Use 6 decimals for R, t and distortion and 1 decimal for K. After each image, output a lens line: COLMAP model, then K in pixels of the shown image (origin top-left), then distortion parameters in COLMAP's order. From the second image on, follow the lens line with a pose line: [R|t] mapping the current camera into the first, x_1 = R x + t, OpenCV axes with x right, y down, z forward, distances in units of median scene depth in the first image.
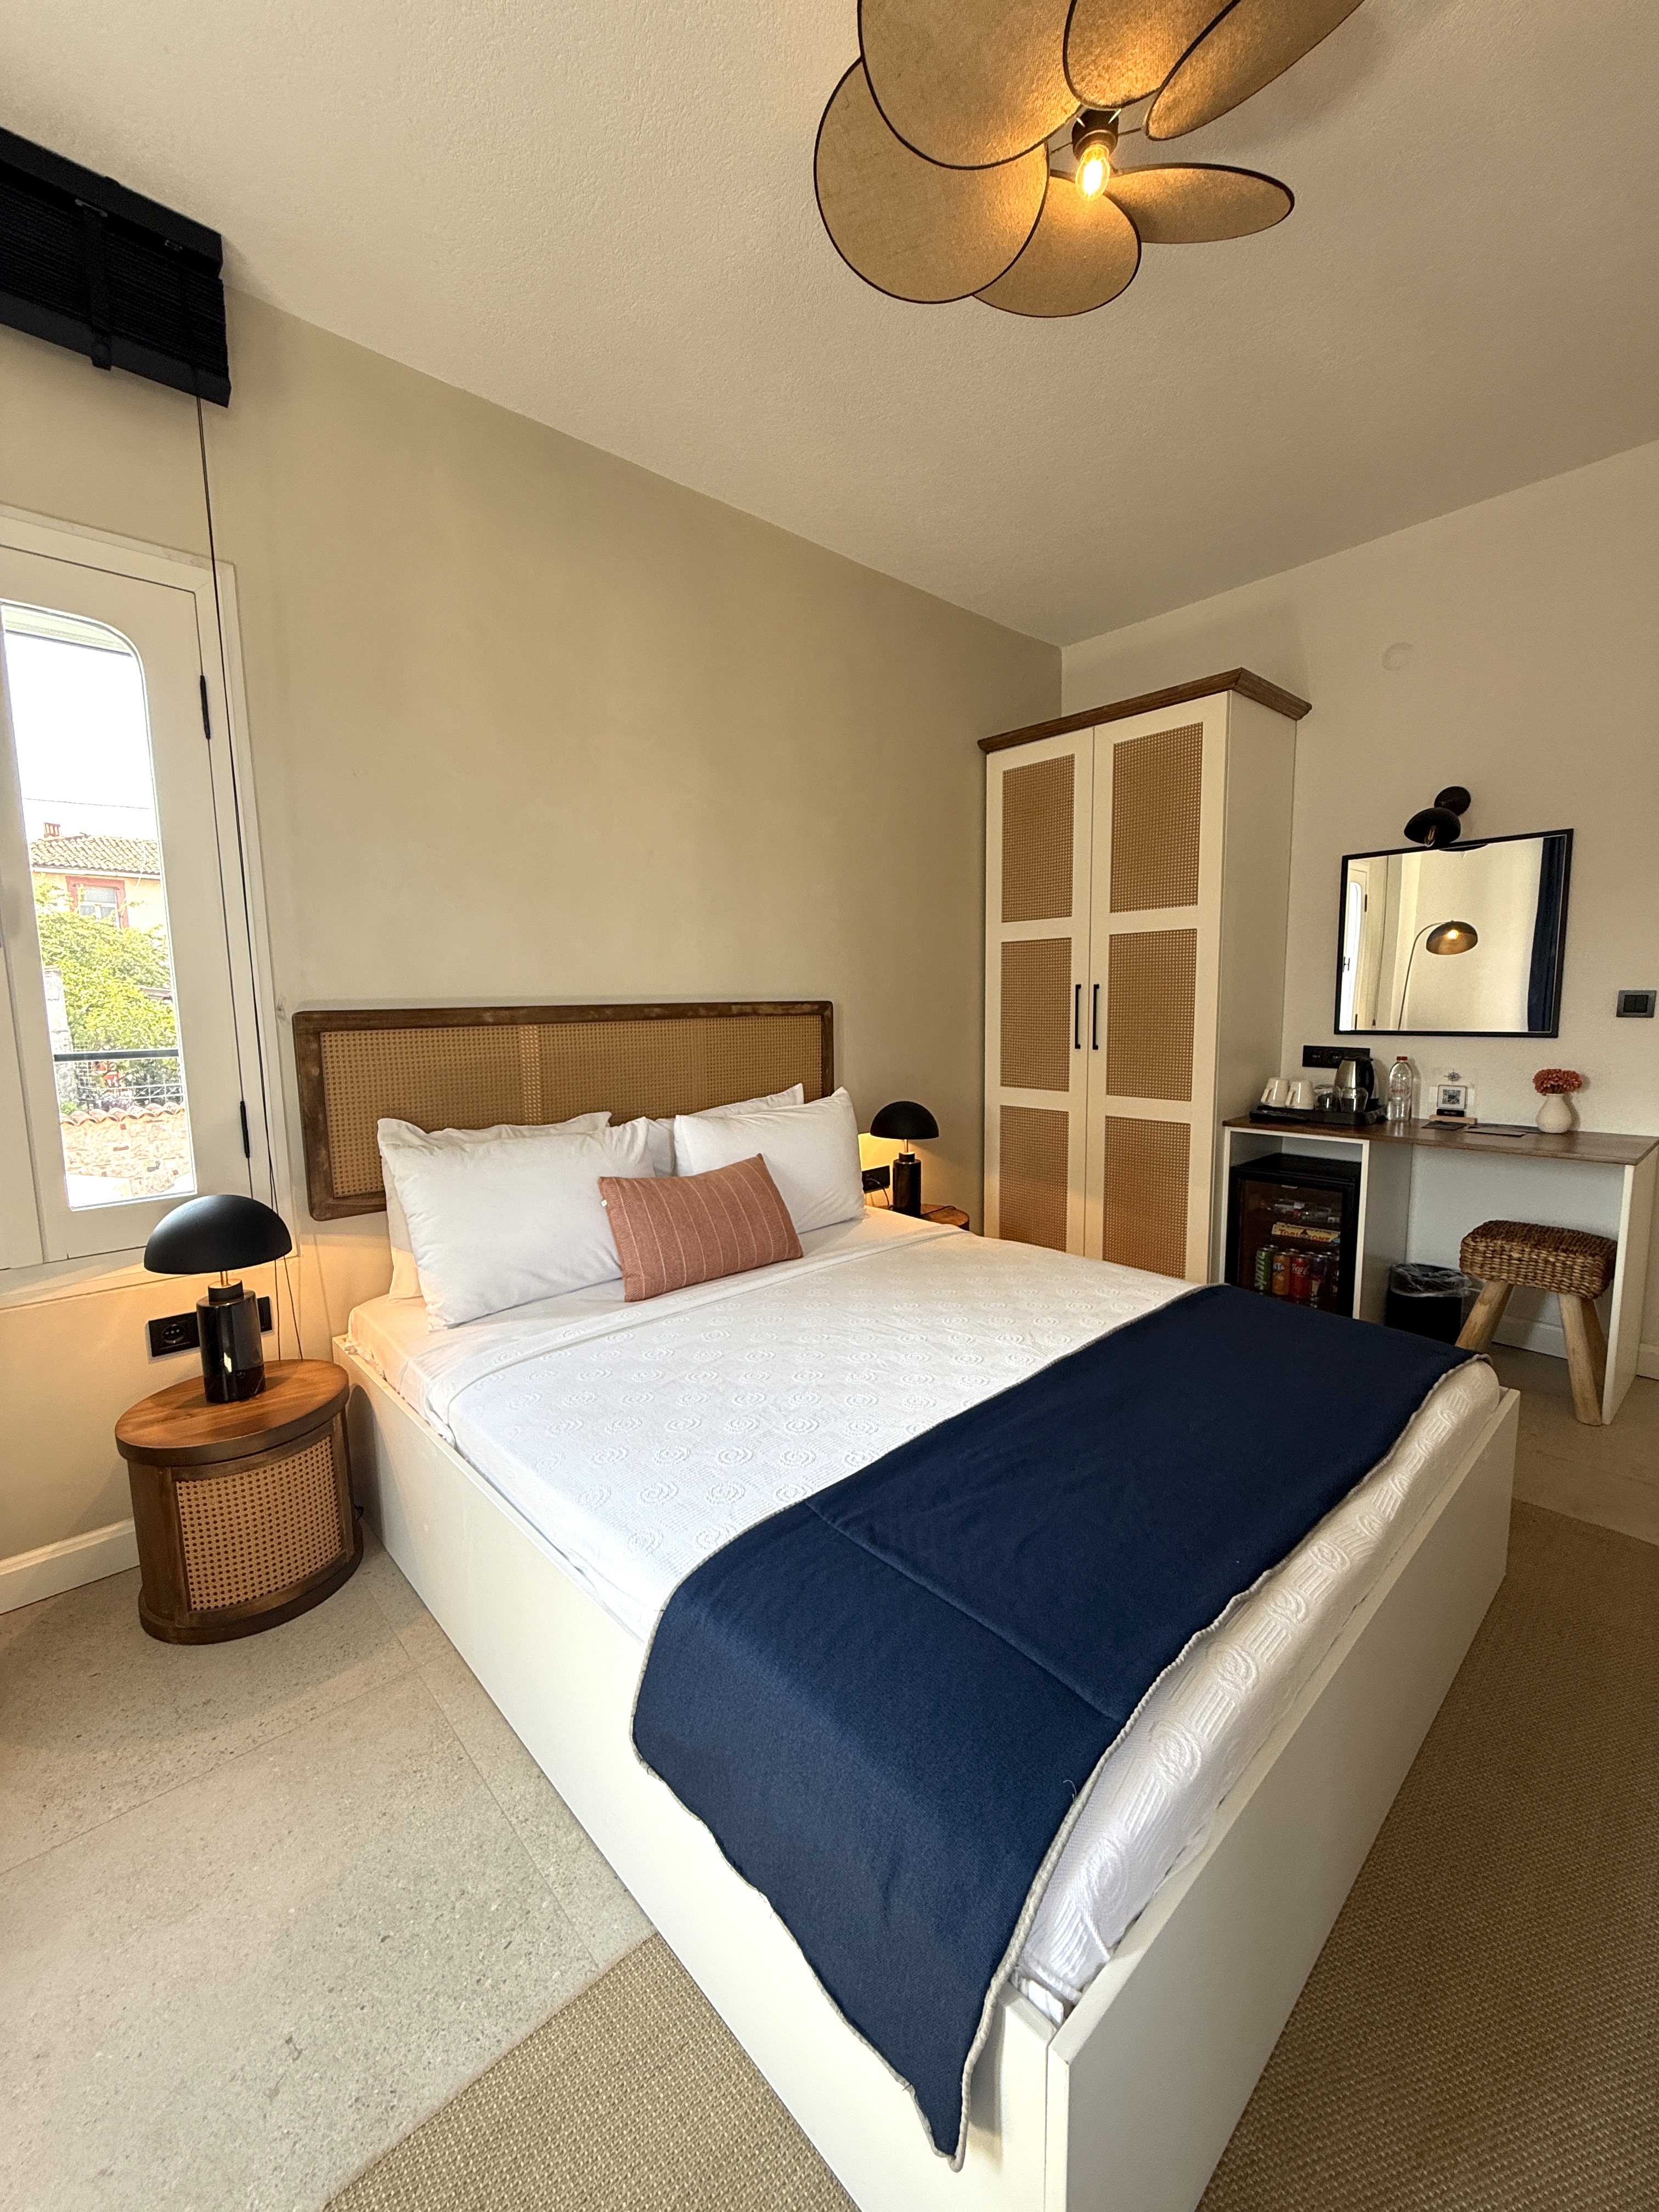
lens RADIAL K [[885.4, 0, 825.9], [0, 885.4, 1104.0], [0, 0, 1]] dist [0.000439, 0.000143]
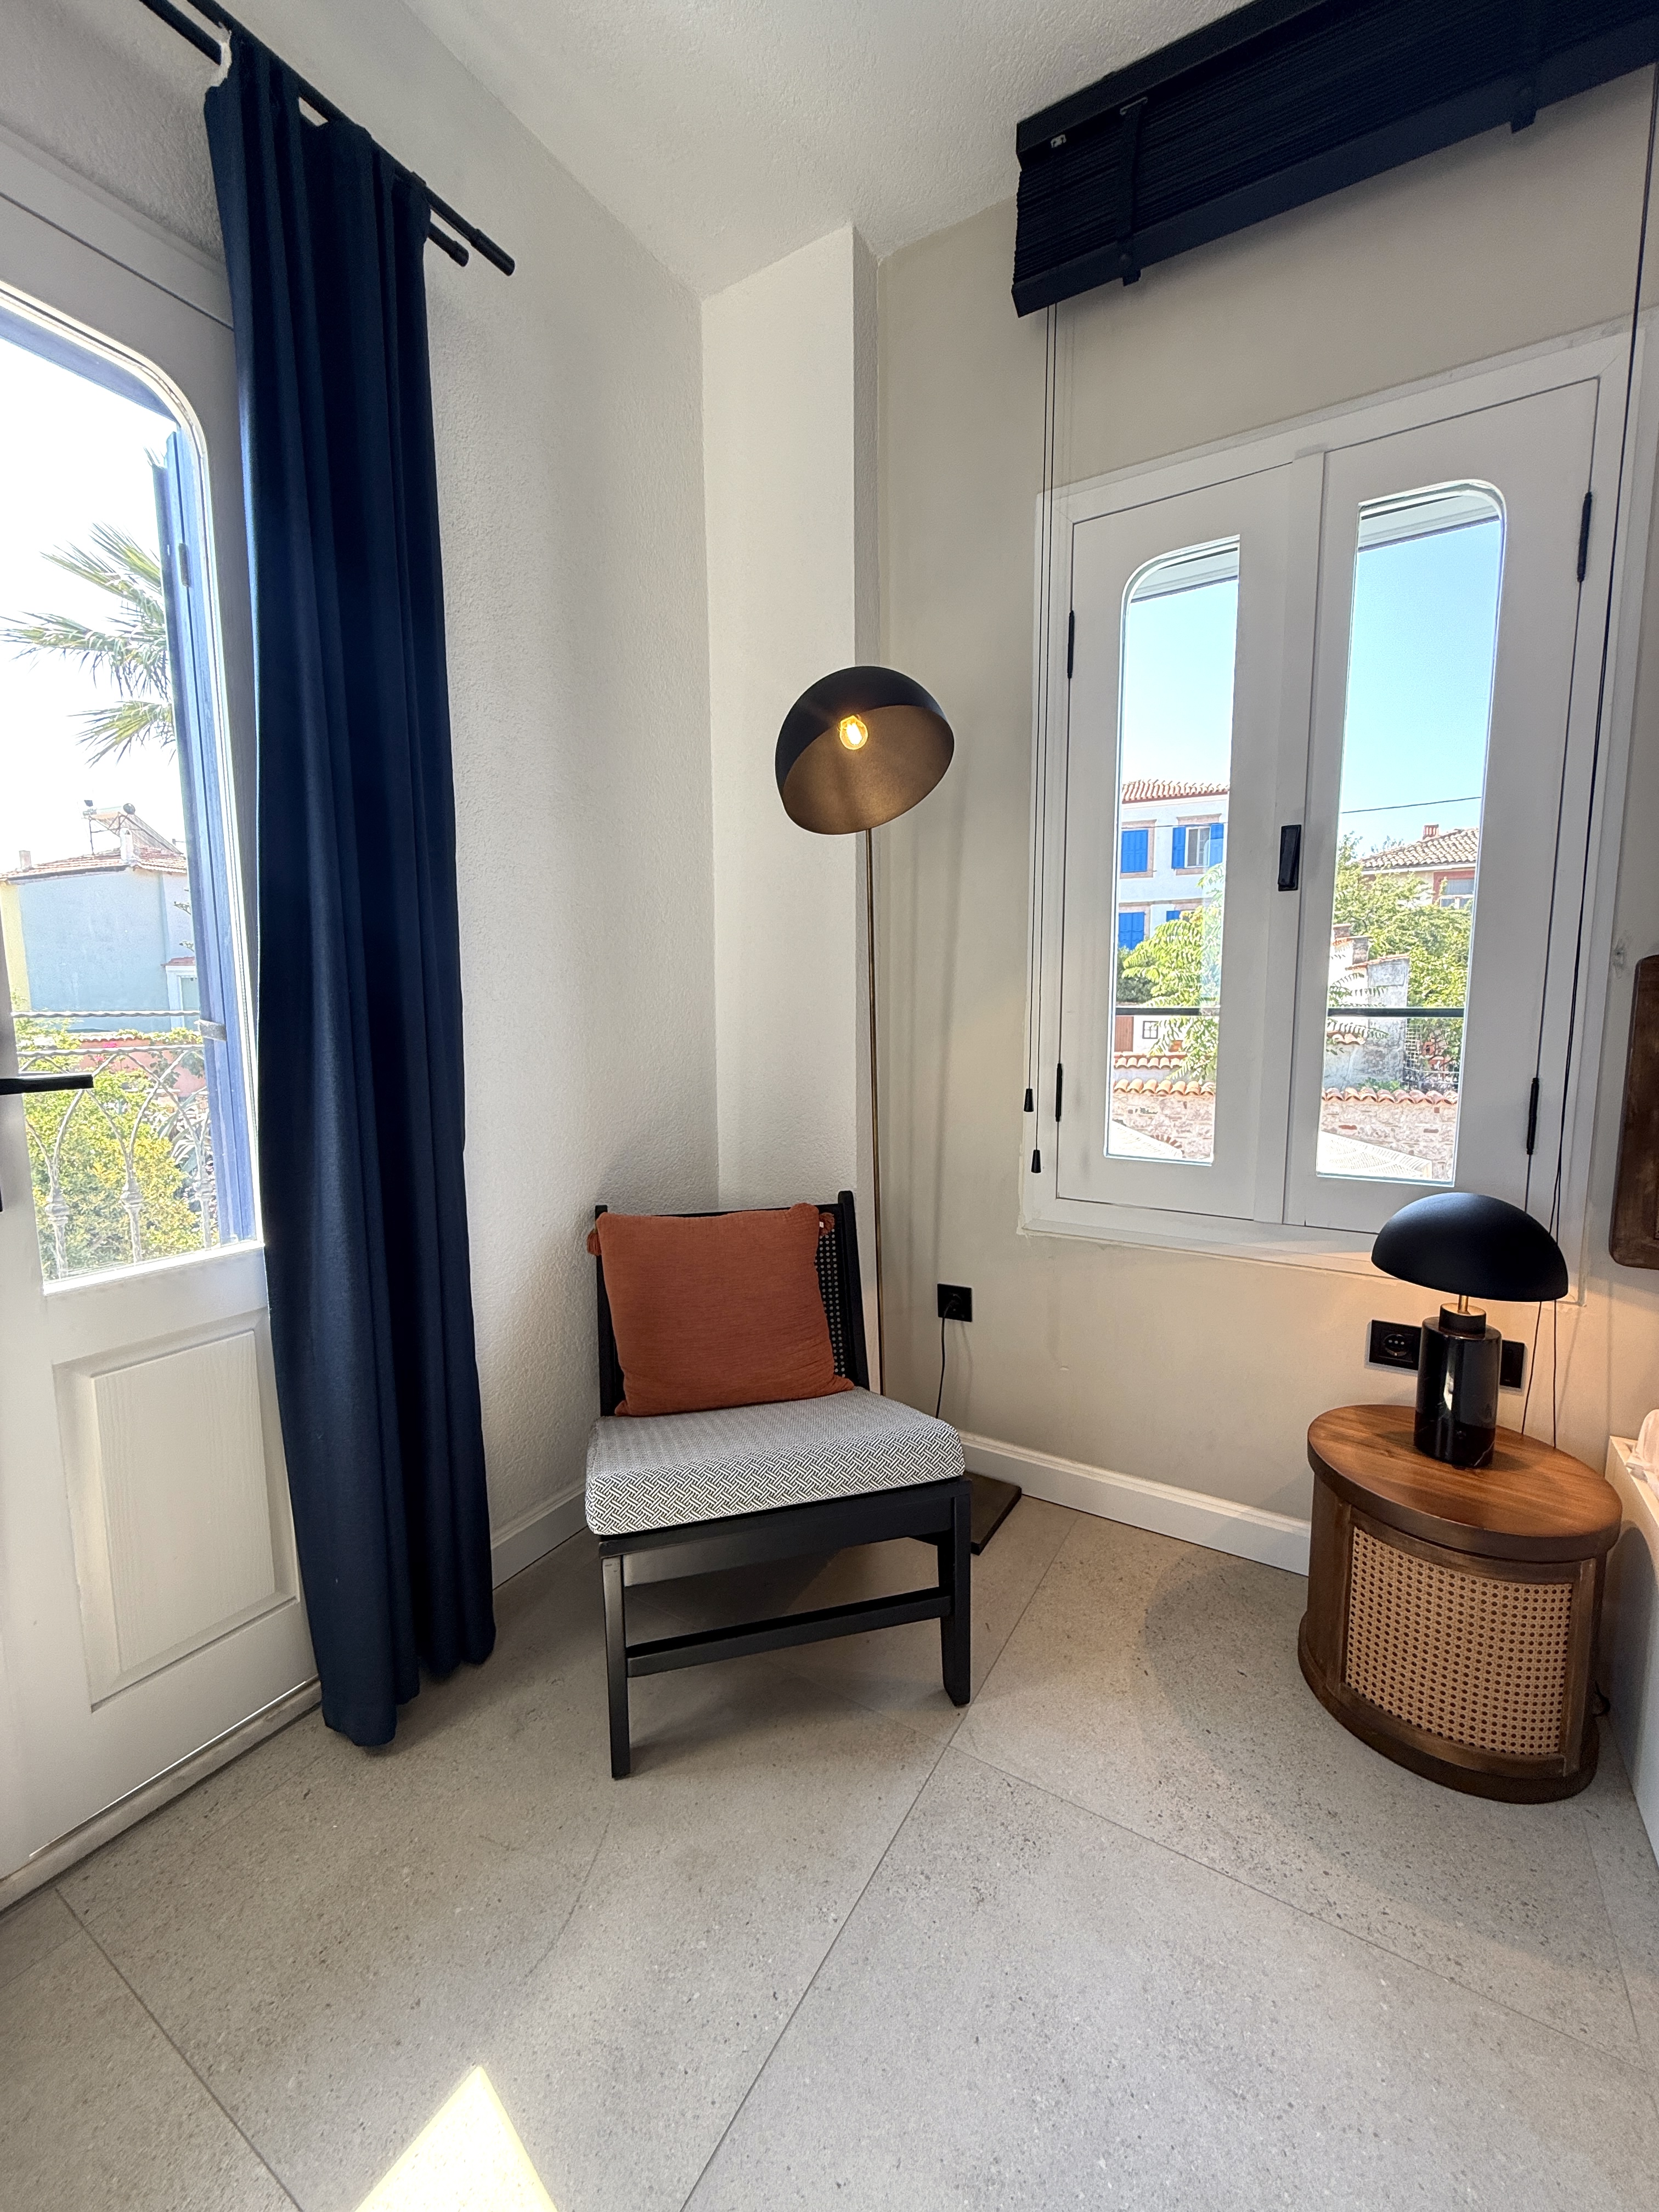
lens RADIAL K [[885.4, 0, 825.9], [0, 885.4, 1104.0], [0, 0, 1]] dist [0.000439, 0.000143]
pose [[0.276114, 0.124047, -0.953086, -0.118036], [-0.115395, 0.988742, 0.095257, 0.016791], [0.954173, 0.083679, 0.287319, 0.230292]]
